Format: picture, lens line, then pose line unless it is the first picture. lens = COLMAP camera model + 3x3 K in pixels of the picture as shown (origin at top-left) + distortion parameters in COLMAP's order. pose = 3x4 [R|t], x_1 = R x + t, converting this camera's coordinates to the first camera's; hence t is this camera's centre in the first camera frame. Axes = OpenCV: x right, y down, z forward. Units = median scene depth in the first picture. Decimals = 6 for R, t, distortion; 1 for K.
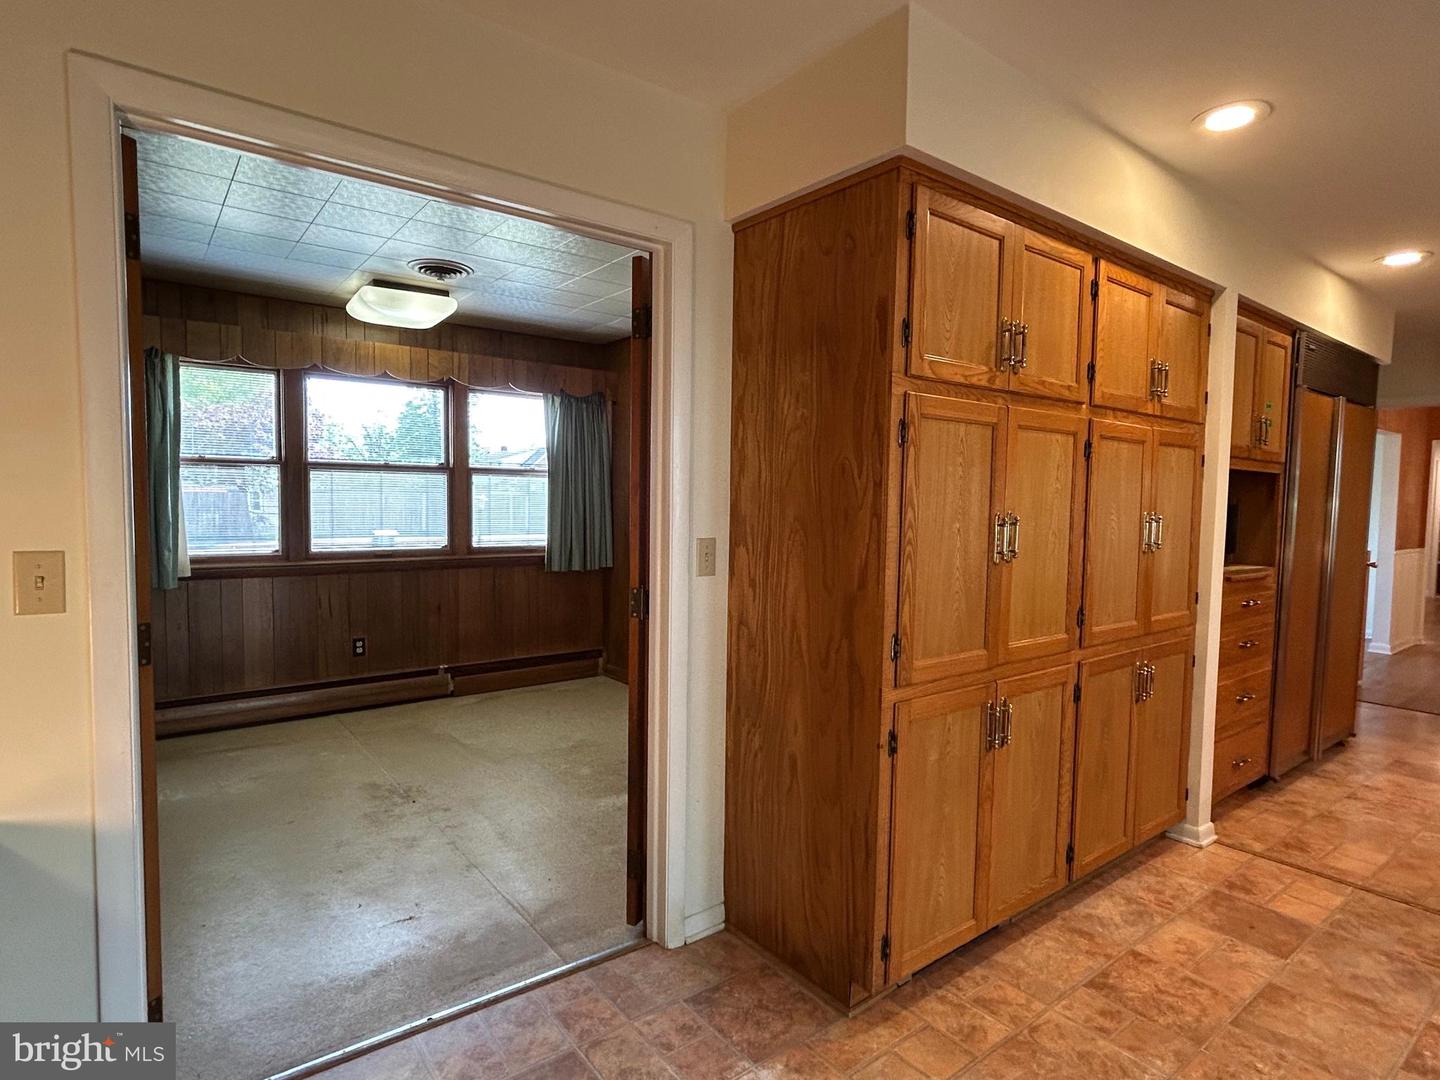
lens RADIAL K [[774.1, 0, 720.0], [0, 774.1, 540.0], [0, 0, 1]] dist [0.000133, -0.000470]
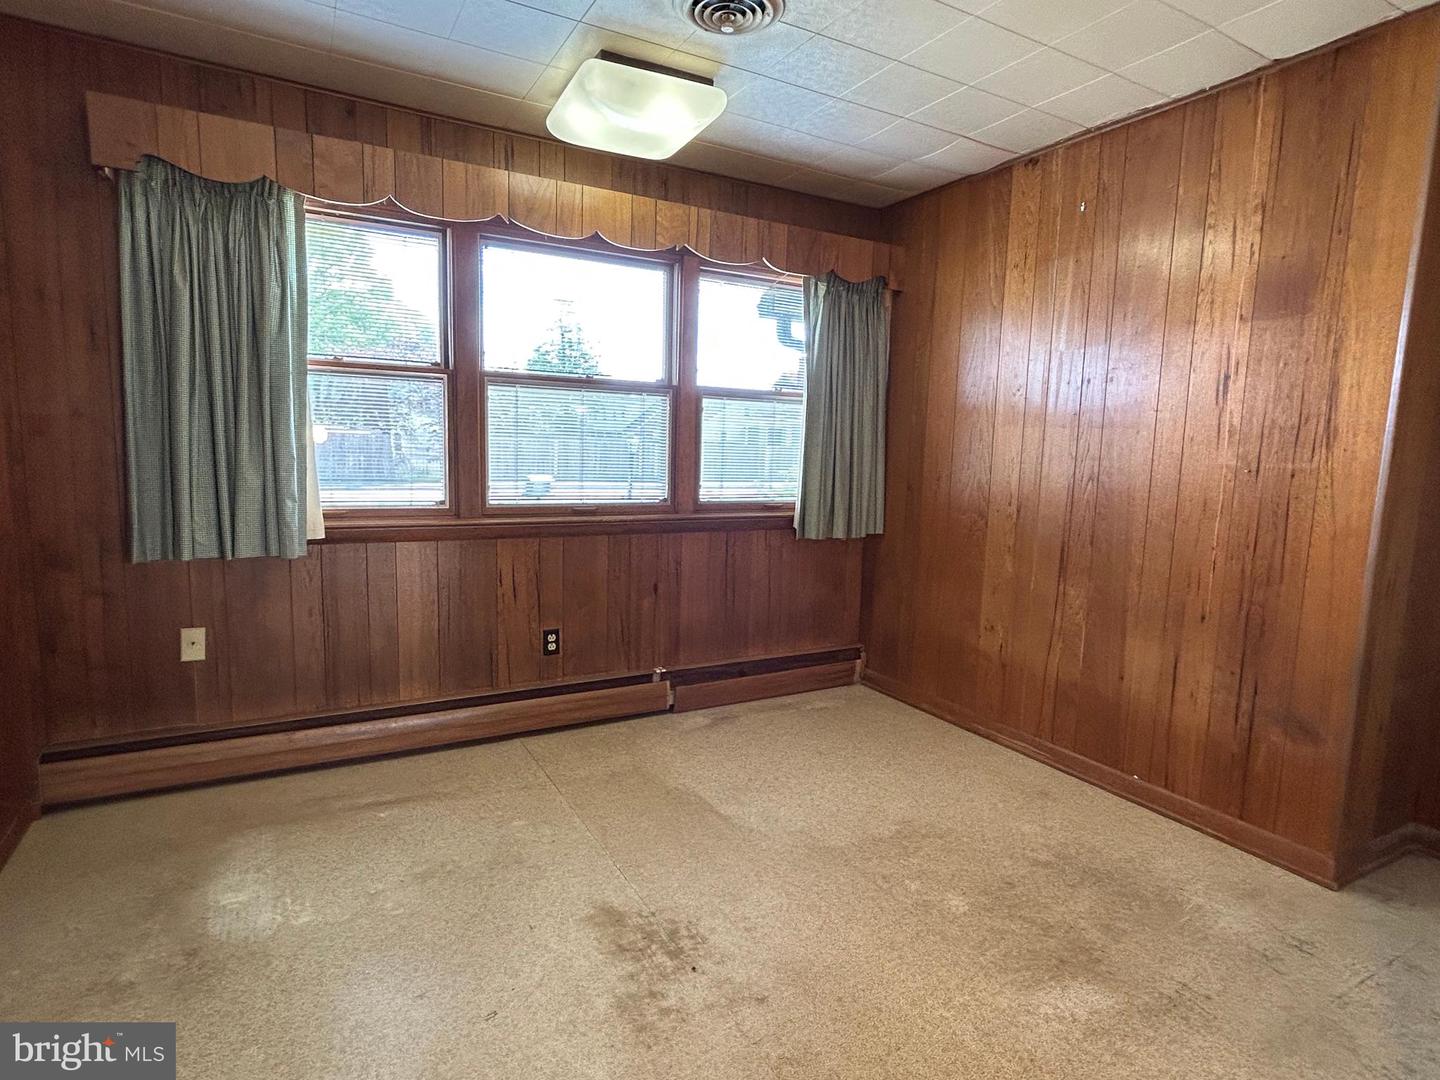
lens RADIAL K [[774.1, 0, 720.0], [0, 774.1, 540.0], [0, 0, 1]] dist [0.000133, -0.000470]
pose [[0.989374, 0.030723, -0.142107, -0.219006], [-0.021768, 0.997703, 0.064152, -0.001733], [0.143752, -0.060377, 0.987770, 0.339037]]
